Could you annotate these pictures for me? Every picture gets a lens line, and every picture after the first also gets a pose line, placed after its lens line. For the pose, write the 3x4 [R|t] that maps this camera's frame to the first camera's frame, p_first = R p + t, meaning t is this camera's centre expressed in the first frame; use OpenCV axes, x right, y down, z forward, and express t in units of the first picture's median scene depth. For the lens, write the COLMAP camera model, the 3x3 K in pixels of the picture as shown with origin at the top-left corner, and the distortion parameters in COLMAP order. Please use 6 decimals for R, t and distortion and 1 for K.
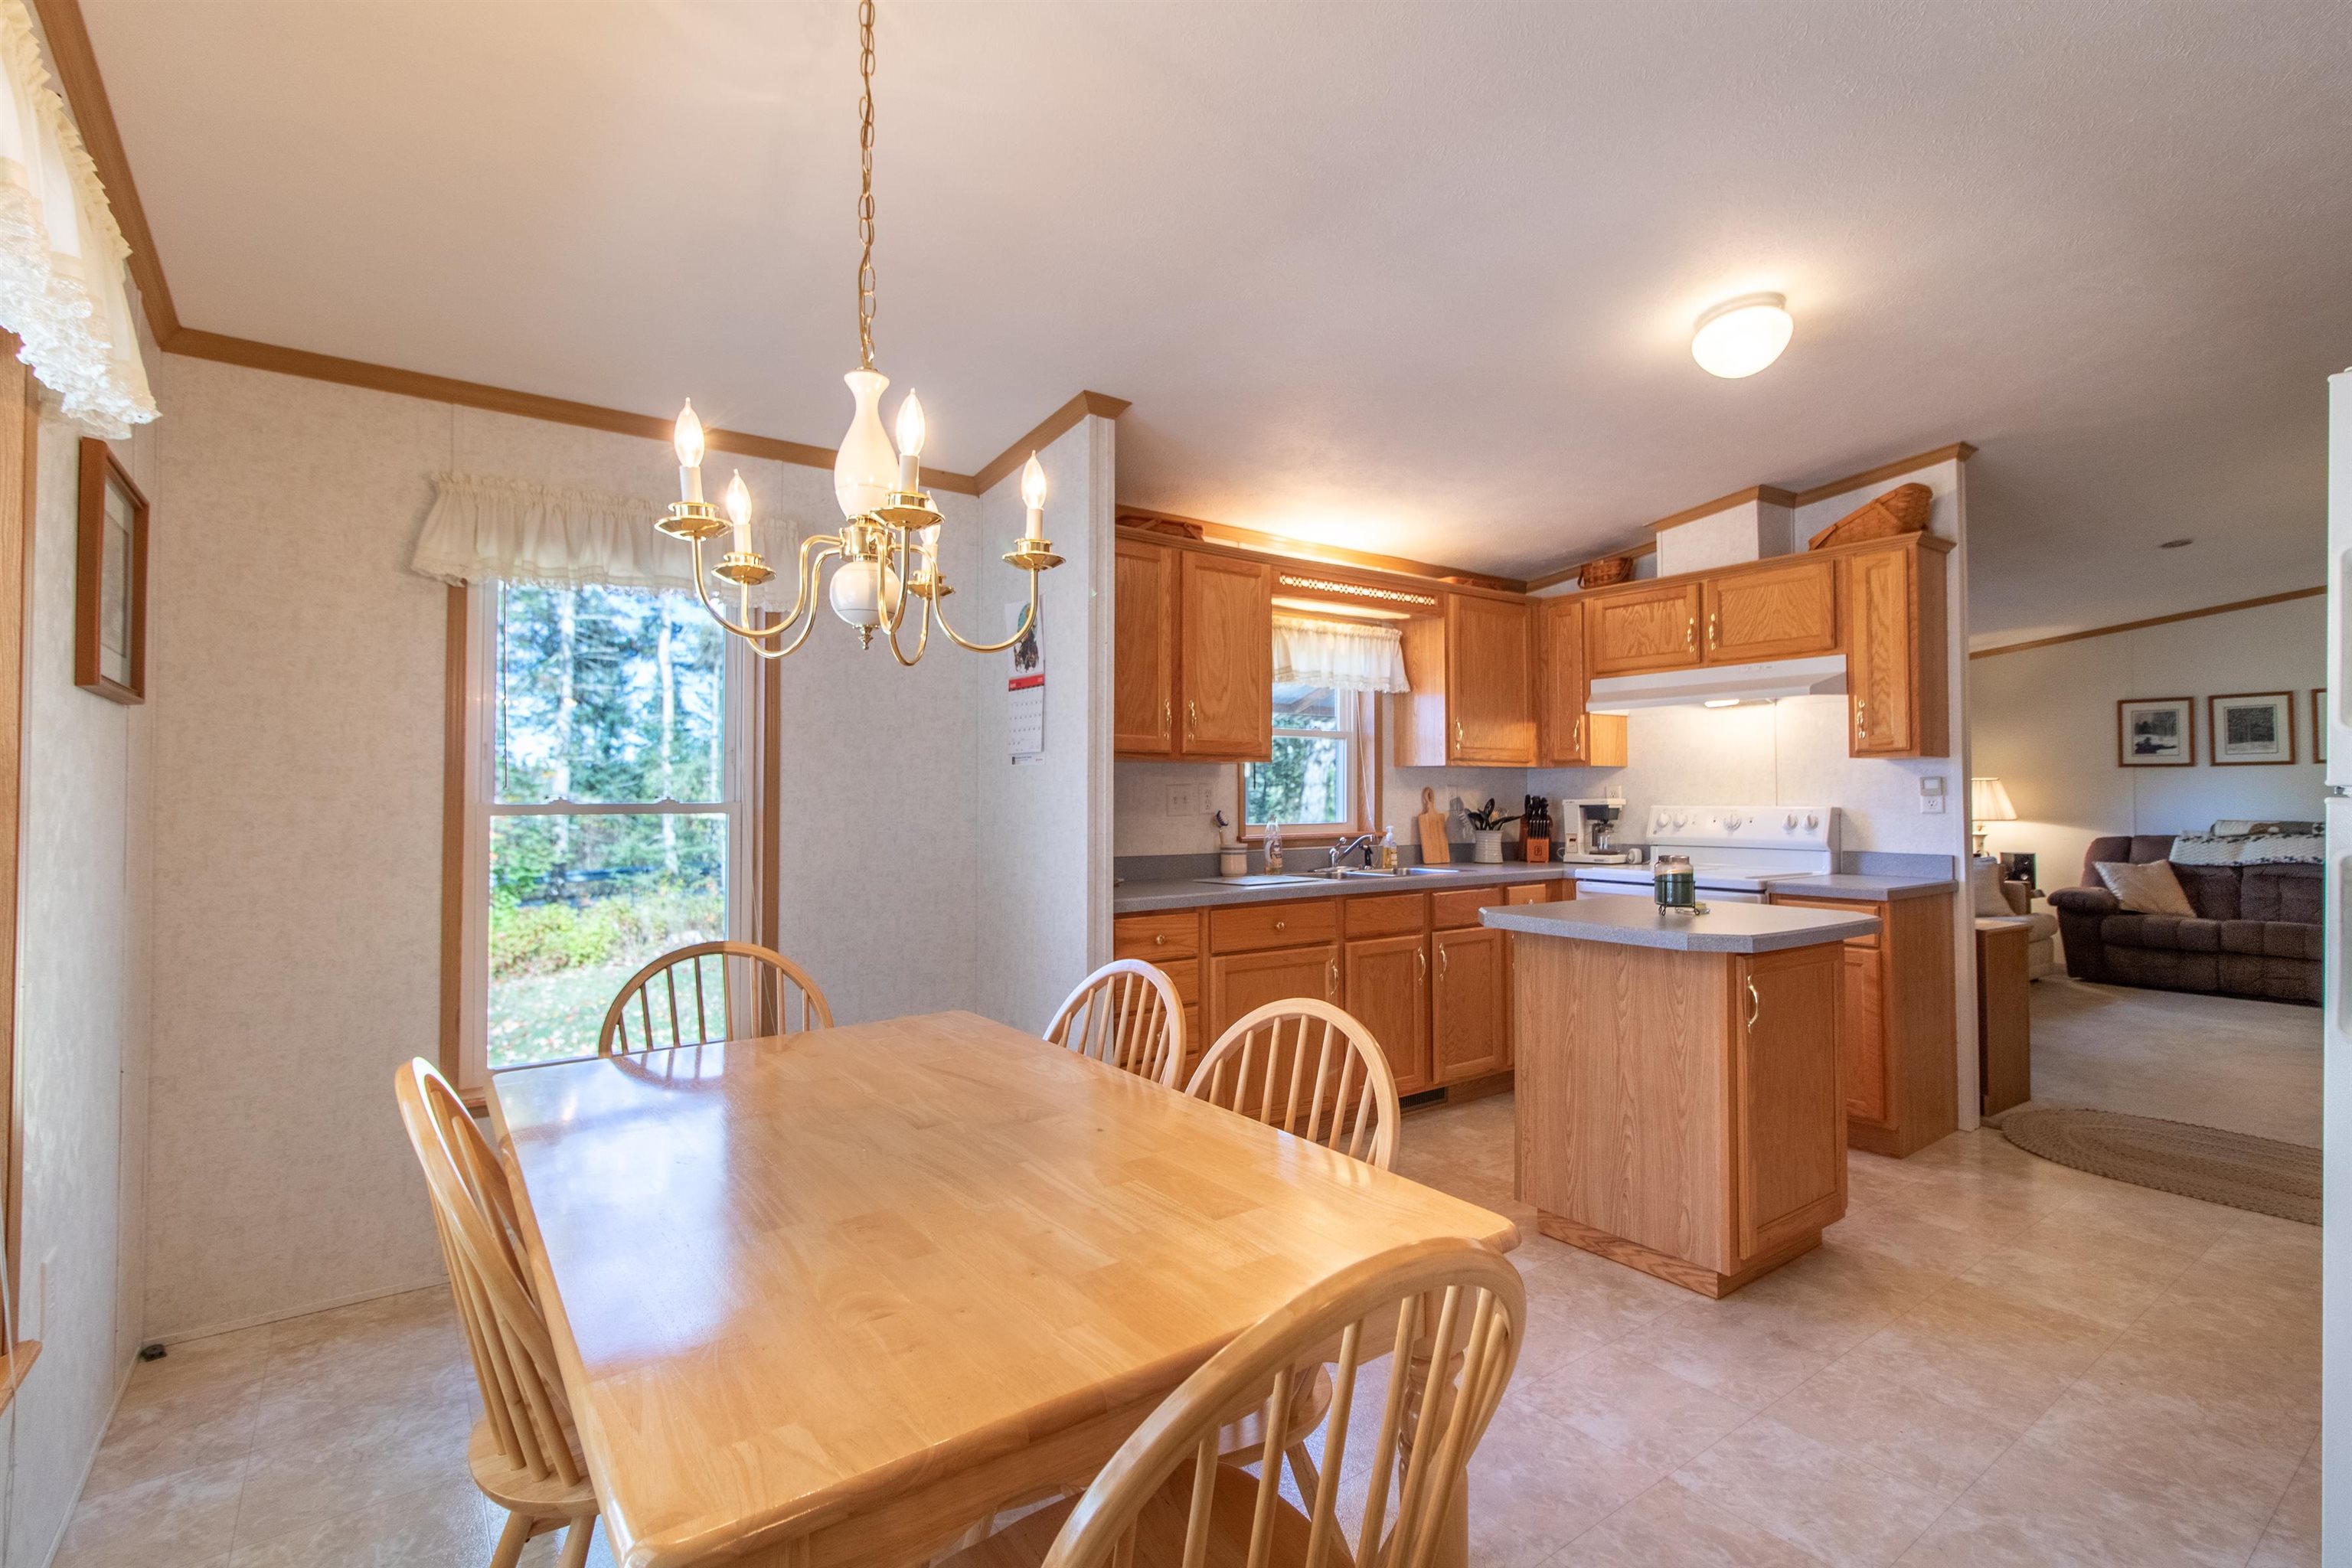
lens RADIAL K [[1099.5, 0, 1173.4], [0, 1099.5, 767.2], [0, 0, 1]] dist [0.000820, 0.001516]
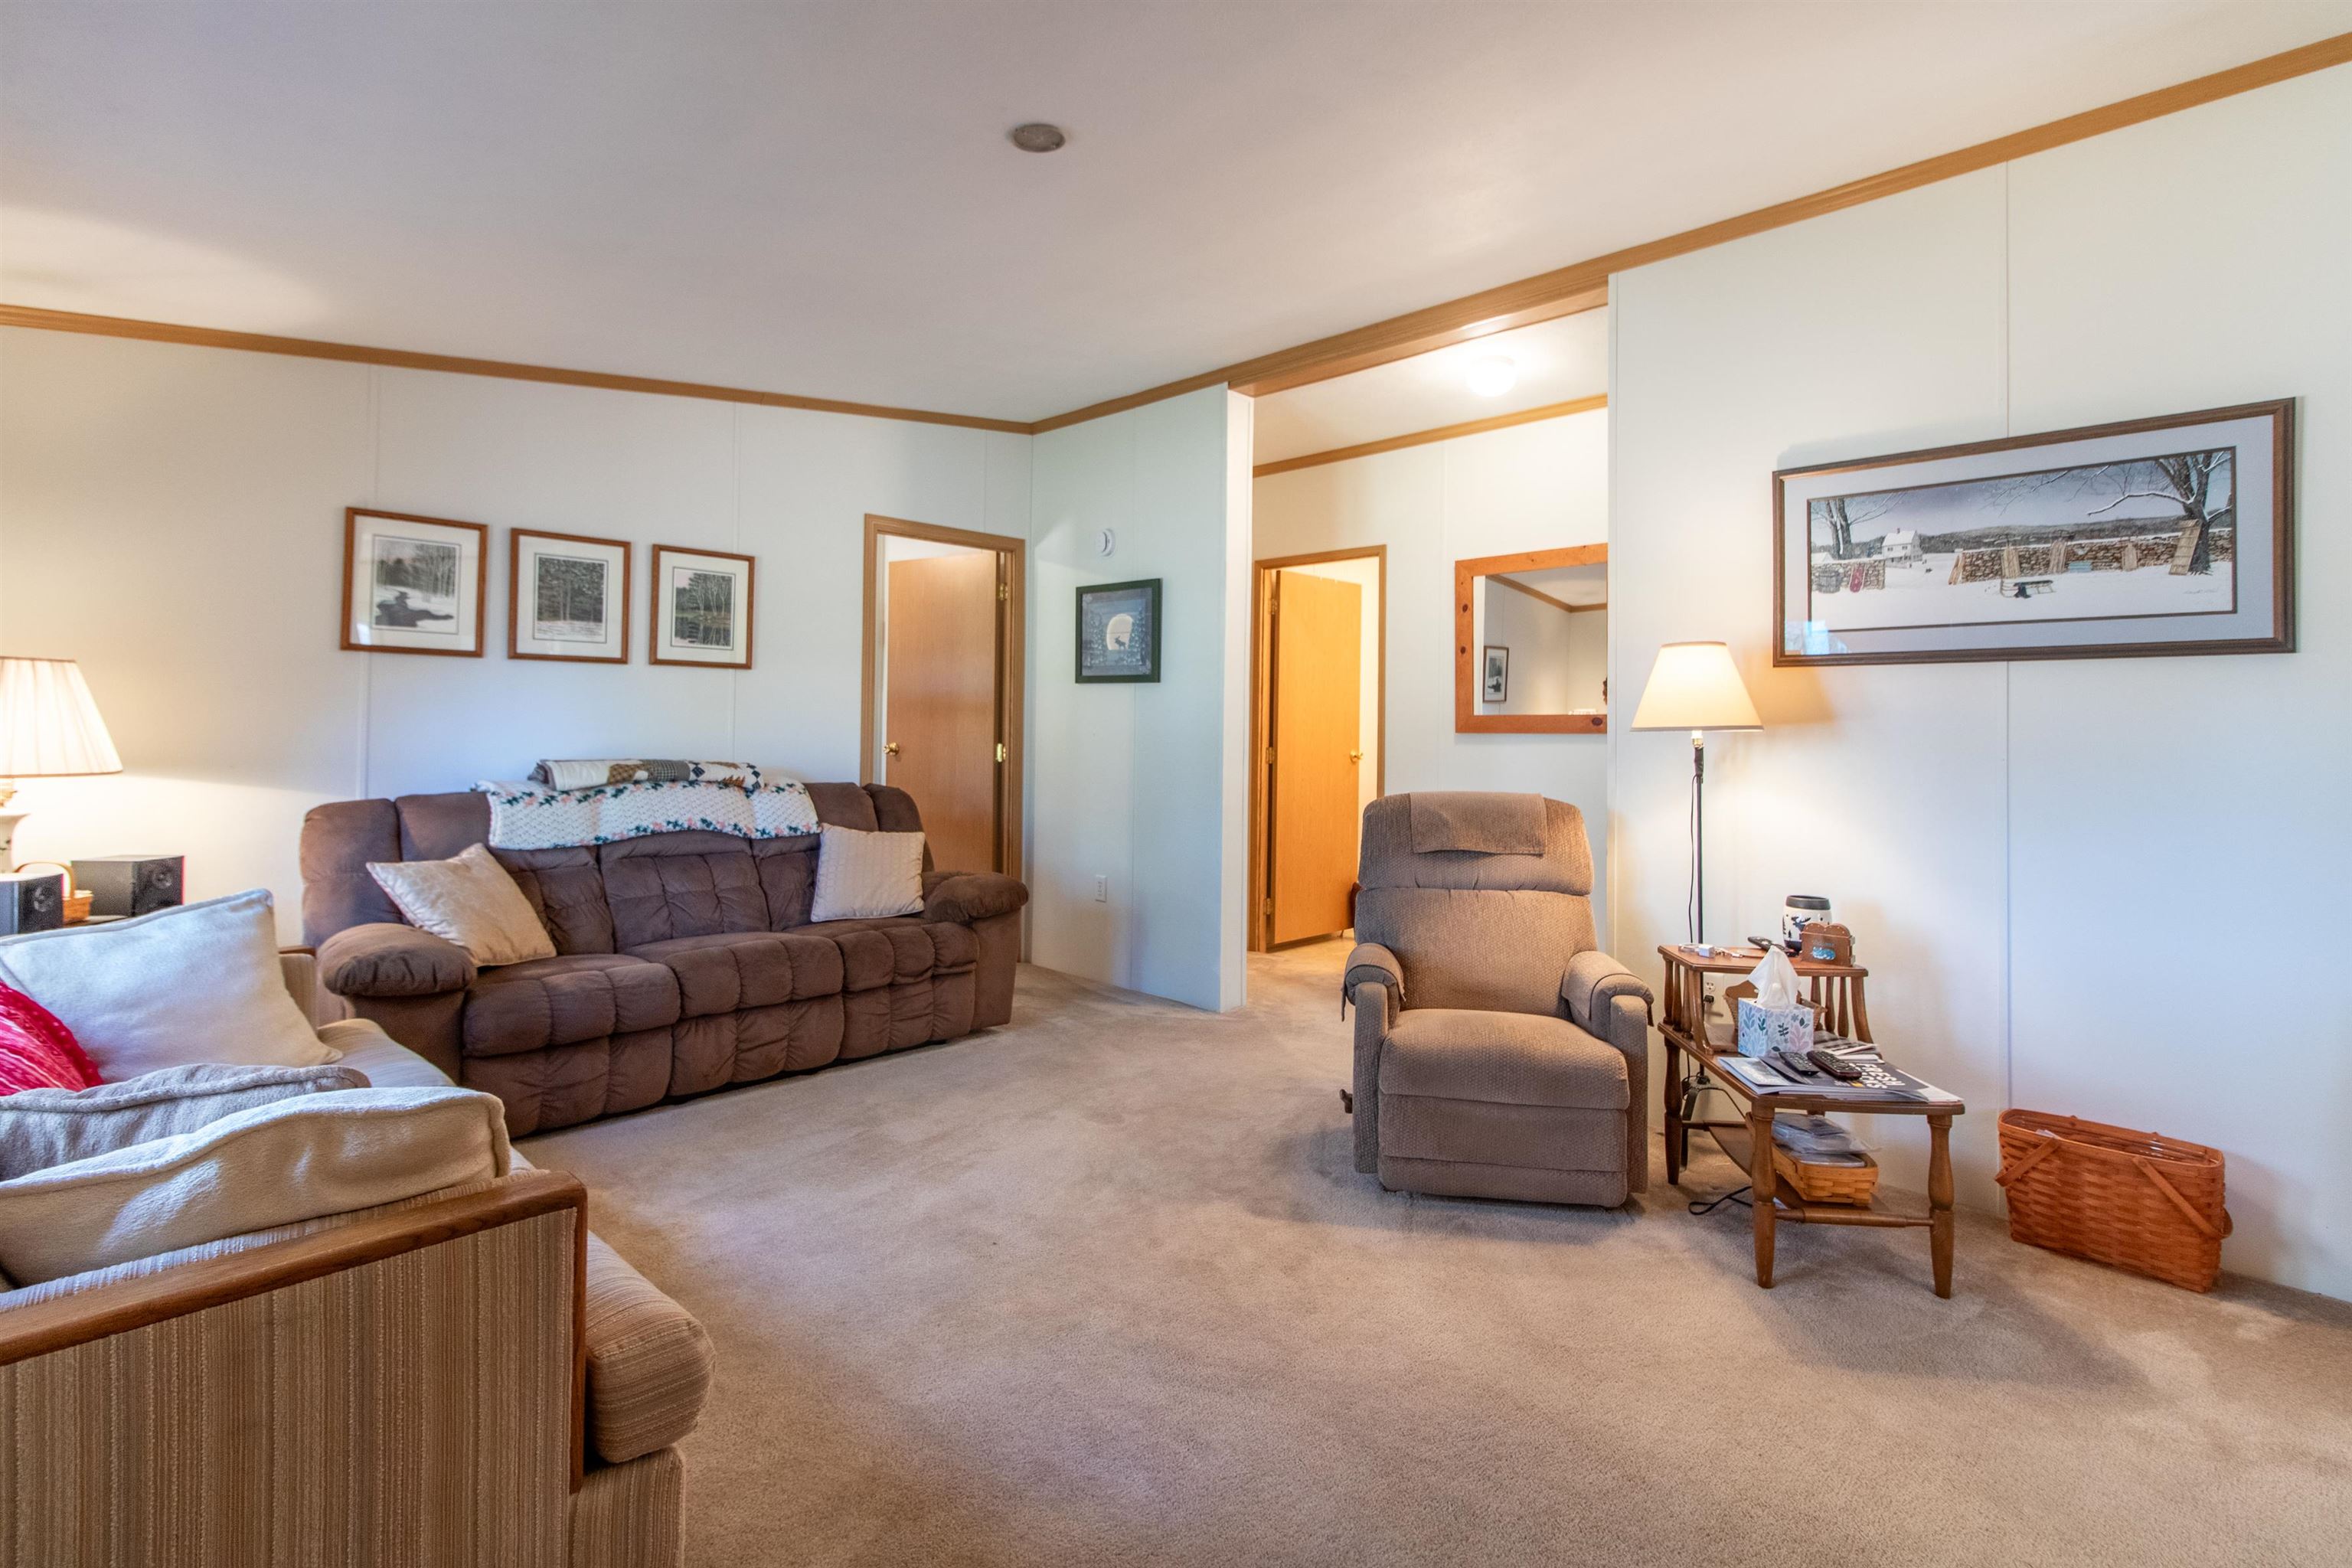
lens RADIAL K [[1099.5, 0, 1211.0], [0, 1099.5, 710.8], [0, 0, 1]] dist [0.000820, 0.001516]
pose [[-0.159667, 0.017466, 0.987016, 0.640708], [-0.039838, 0.998915, -0.024121, 0.042063], [-0.986367, -0.043172, -0.158798, 1.332973]]
